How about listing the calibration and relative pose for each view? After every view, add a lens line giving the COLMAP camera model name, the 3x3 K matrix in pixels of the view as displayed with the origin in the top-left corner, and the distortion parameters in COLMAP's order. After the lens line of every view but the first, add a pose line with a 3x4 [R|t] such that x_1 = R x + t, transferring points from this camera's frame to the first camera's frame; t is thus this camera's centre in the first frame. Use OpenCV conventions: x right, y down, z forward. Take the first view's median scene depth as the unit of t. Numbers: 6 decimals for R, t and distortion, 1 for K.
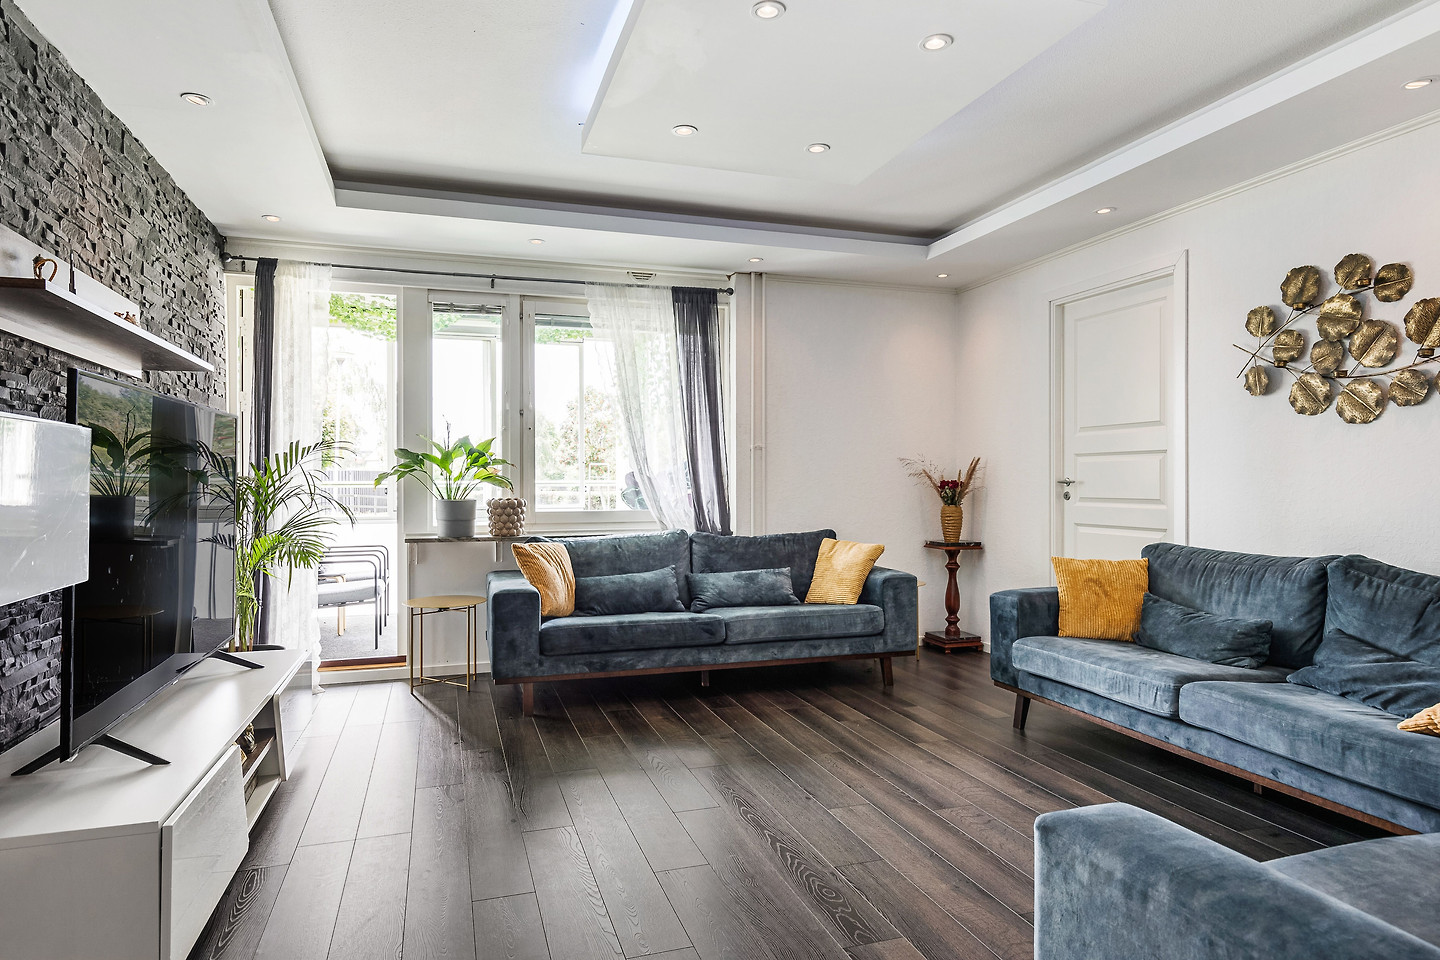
lens RADIAL K [[839.0, 0, 716.1], [0, 839.0, 475.2], [0, 0, 1]] dist [0.003002, 0.000314]
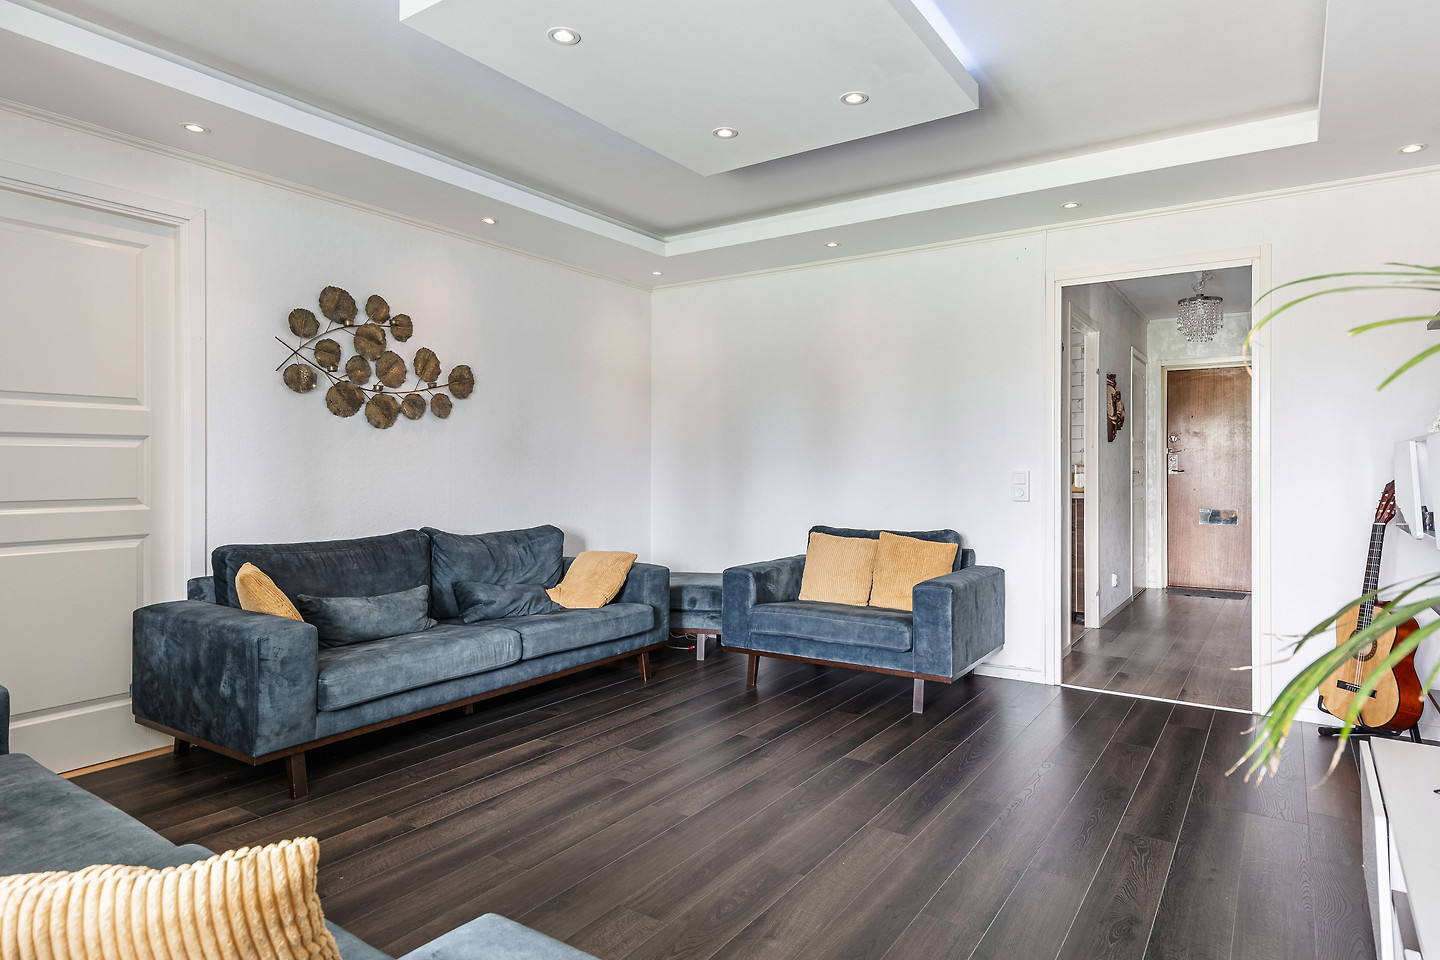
lens RADIAL K [[839.0, 0, 716.1], [0, 839.0, 475.2], [0, 0, 1]] dist [0.003002, 0.000314]
pose [[-0.613043, 0.002137, 0.790047, -0.545308], [0.002627, 0.999996, -0.000666, 0.012124], [-0.790045, 0.001667, -0.613047, 1.339314]]
